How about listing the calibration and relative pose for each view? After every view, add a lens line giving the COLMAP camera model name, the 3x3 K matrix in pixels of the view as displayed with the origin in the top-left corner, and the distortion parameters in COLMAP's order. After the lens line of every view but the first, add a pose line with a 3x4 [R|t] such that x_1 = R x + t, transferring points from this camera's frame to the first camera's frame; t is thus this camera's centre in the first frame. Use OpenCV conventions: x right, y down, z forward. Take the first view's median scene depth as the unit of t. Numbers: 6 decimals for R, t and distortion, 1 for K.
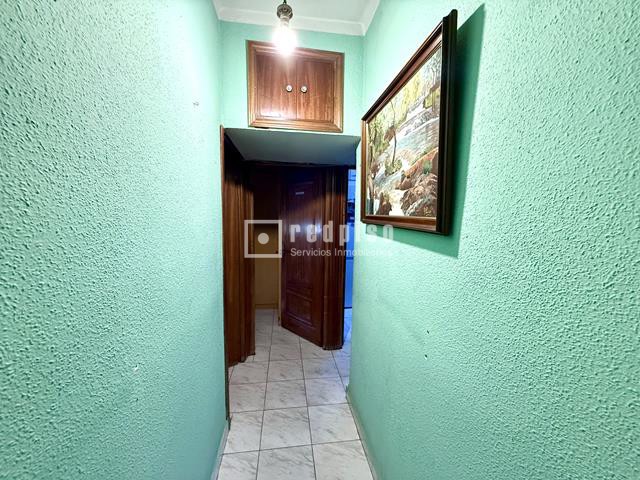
lens RADIAL K [[254.3, 0, 320.5], [0, 254.3, 237.1], [0, 0, 1]] dist [-0.001045, 0.001211]
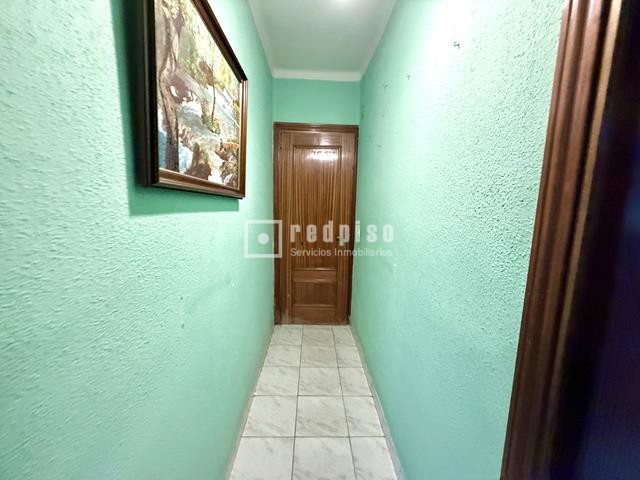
lens RADIAL K [[254.3, 0, 319.6], [0, 254.3, 239.3], [0, 0, 1]] dist [-0.001045, 0.001211]
pose [[-0.992578, -0.070022, 0.099428, -0.175441], [-0.046711, 0.974400, 0.219914, -0.097161], [-0.112281, 0.213637, -0.970439, 1.779760]]
